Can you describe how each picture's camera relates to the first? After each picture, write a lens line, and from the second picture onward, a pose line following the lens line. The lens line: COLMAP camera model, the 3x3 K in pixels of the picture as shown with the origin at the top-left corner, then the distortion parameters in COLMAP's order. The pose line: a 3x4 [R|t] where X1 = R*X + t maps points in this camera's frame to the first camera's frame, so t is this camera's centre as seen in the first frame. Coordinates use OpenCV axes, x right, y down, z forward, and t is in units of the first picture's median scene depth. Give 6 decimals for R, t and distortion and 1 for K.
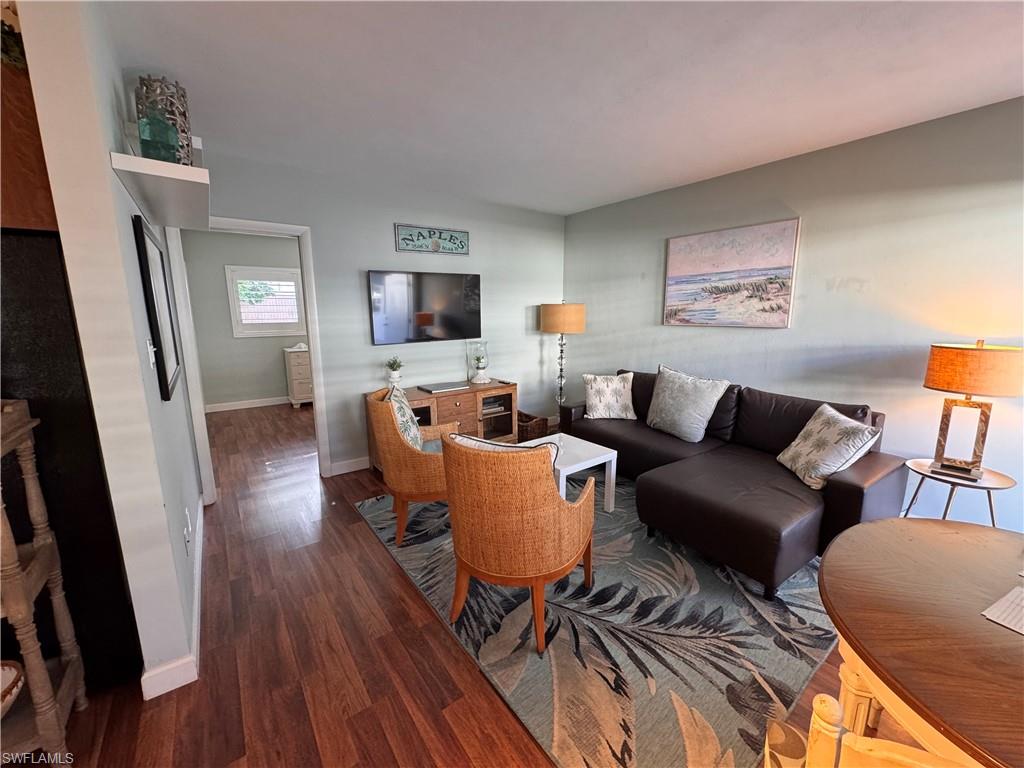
lens RADIAL K [[407.4, 0, 512.0], [0, 407.4, 384.0], [0, 0, 1]] dist [-0.001964, -0.000333]
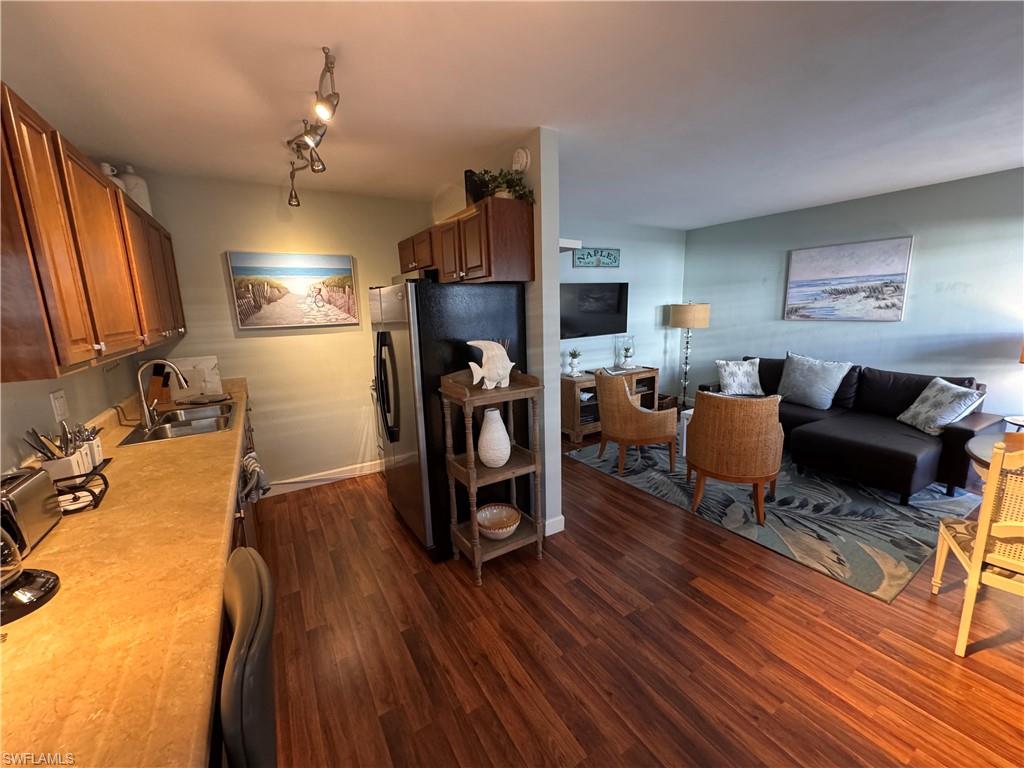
lens RADIAL K [[407.4, 0, 512.0], [0, 407.4, 384.0], [0, 0, 1]] dist [-0.001964, -0.000333]
pose [[0.995889, -0.005553, -0.090411, -0.399484], [0.006714, 0.999899, 0.012549, 0.034602], [0.090333, -0.013104, 0.995825, -0.365861]]
